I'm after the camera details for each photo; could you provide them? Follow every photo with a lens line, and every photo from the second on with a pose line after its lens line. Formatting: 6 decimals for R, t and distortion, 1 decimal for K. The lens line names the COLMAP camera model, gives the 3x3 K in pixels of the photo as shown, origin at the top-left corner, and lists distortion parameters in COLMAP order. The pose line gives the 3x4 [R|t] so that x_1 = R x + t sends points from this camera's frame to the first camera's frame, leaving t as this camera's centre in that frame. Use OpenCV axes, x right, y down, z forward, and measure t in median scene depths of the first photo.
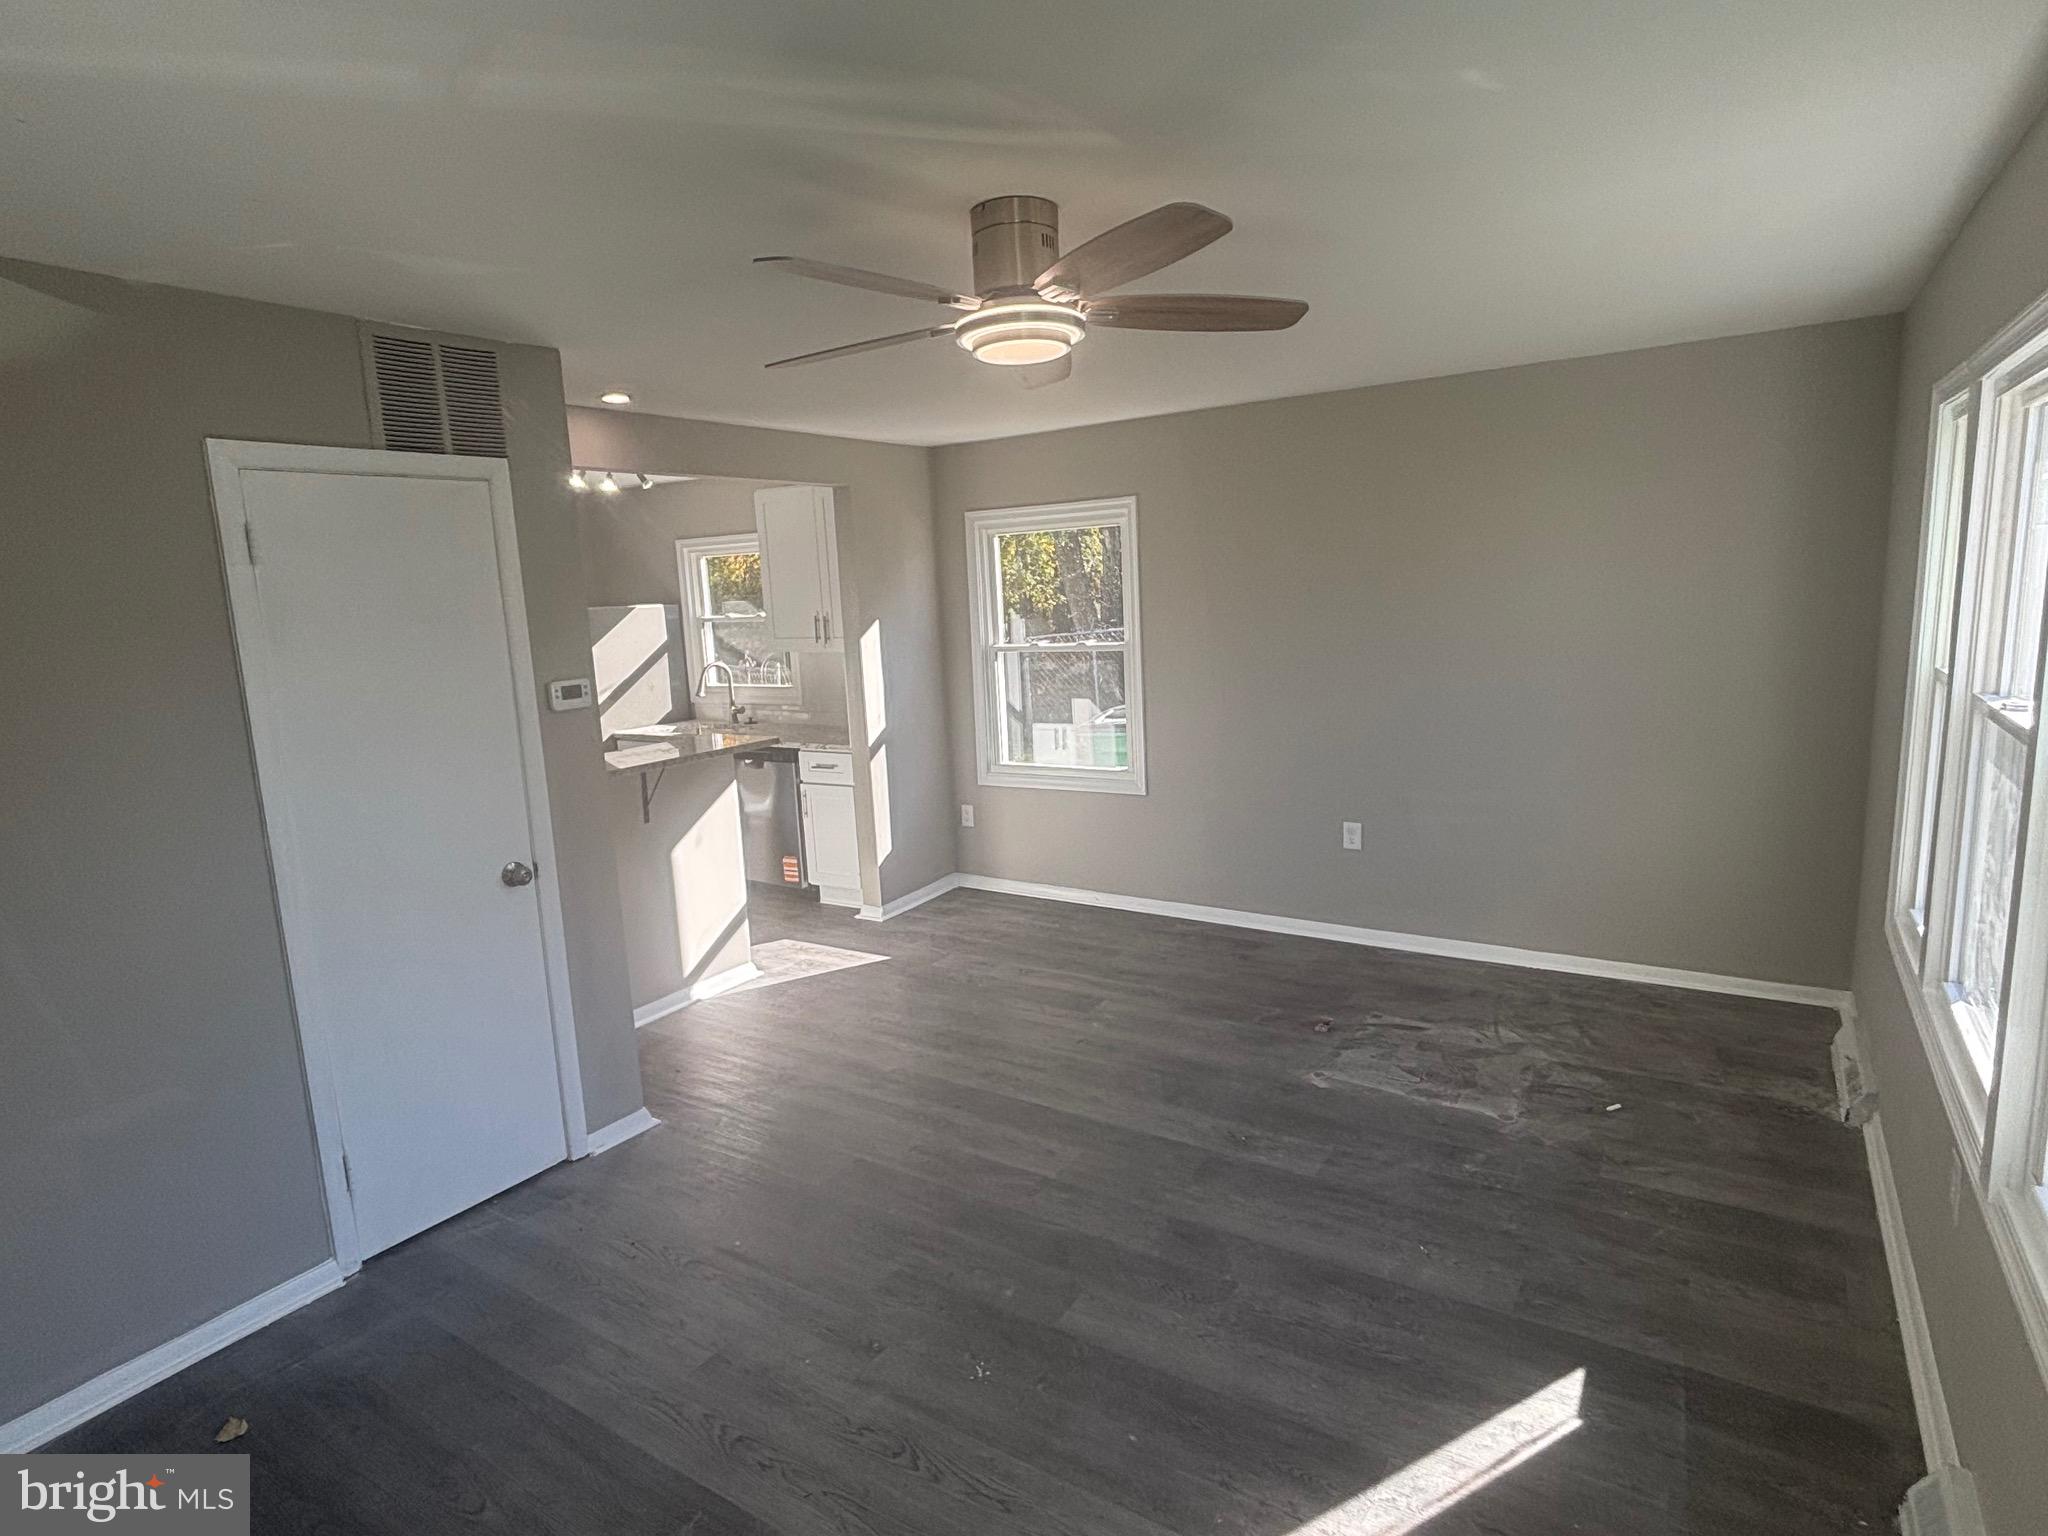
lens RADIAL K [[1094.8, 0, 1015.6], [0, 1094.8, 762.6], [0, 0, 1]] dist [0.002618, -0.000622]
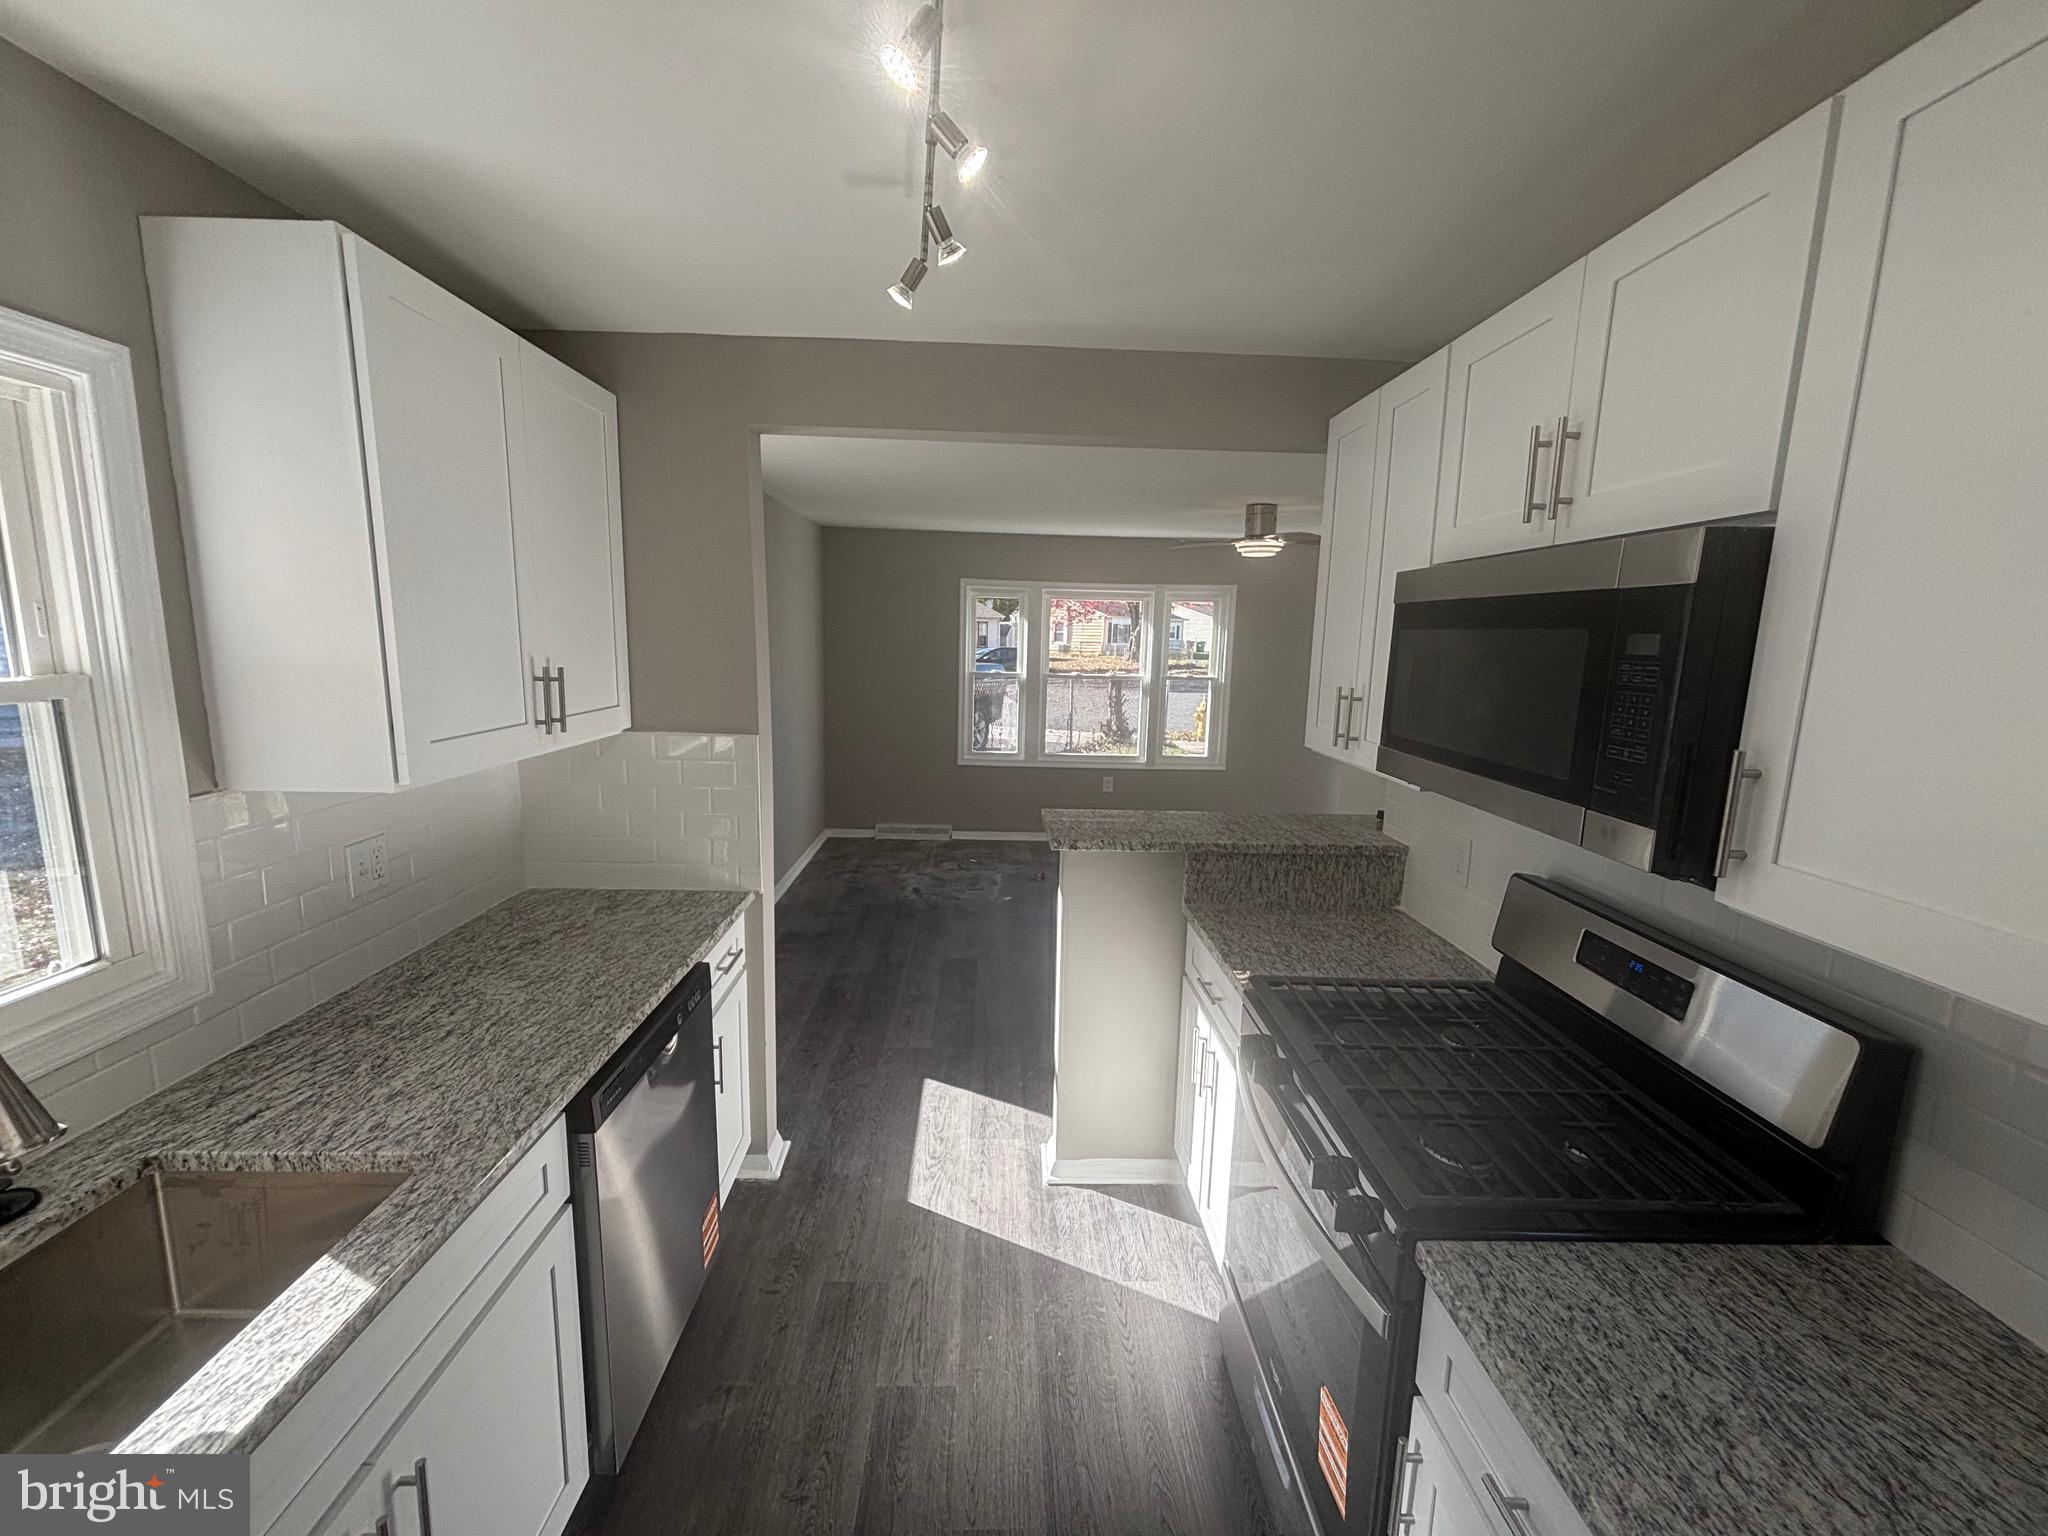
lens RADIAL K [[827.2, 0, 1019.7], [0, 827.2, 765.6], [0, 0, 1]] dist [0.012173, -0.005184]
pose [[-0.570013, -0.098497, 0.815711, -0.791508], [0.137825, 0.967259, 0.213107, -0.208921], [-0.809994, 0.233899, -0.537775, 1.529413]]
